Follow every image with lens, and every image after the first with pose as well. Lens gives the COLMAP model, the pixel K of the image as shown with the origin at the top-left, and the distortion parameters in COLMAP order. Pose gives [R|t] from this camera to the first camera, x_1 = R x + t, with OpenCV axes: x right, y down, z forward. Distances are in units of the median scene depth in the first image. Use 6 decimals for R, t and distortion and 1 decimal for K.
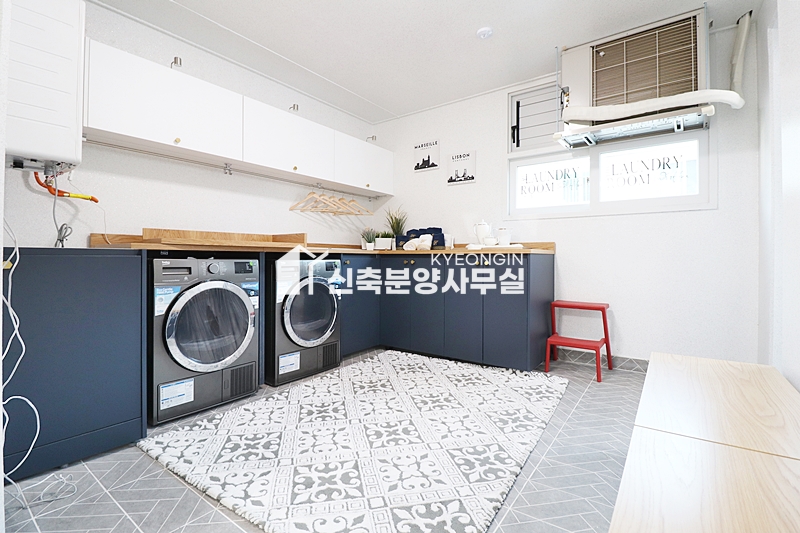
lens RADIAL K [[370.1, 0, 399.0], [0, 370.1, 261.8], [0, 0, 1]] dist [-0.011260, -0.006293]
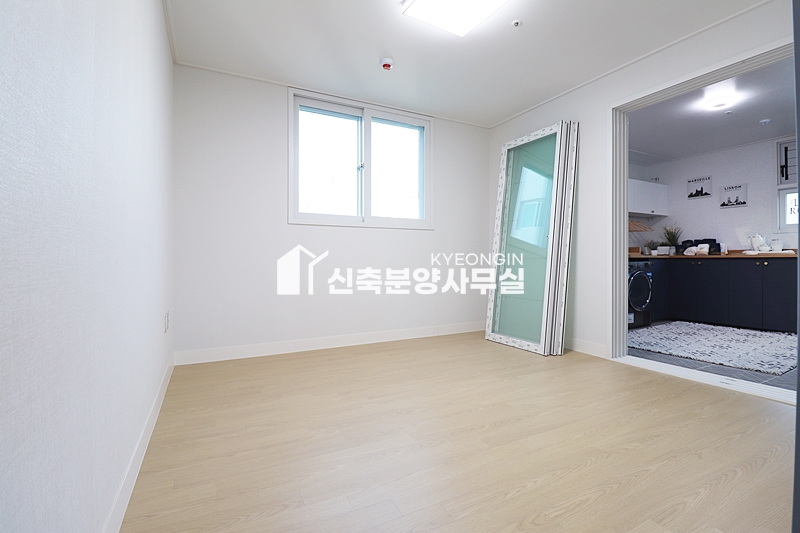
lens RADIAL K [[370.1, 0, 401.7], [0, 370.1, 259.8], [0, 0, 1]] dist [-0.011260, -0.006293]
pose [[0.902205, -0.005113, -0.431277, -0.370521], [-0.000269, 0.999923, -0.012417, 0.006417], [0.431307, 0.011318, 0.902134, -0.789240]]
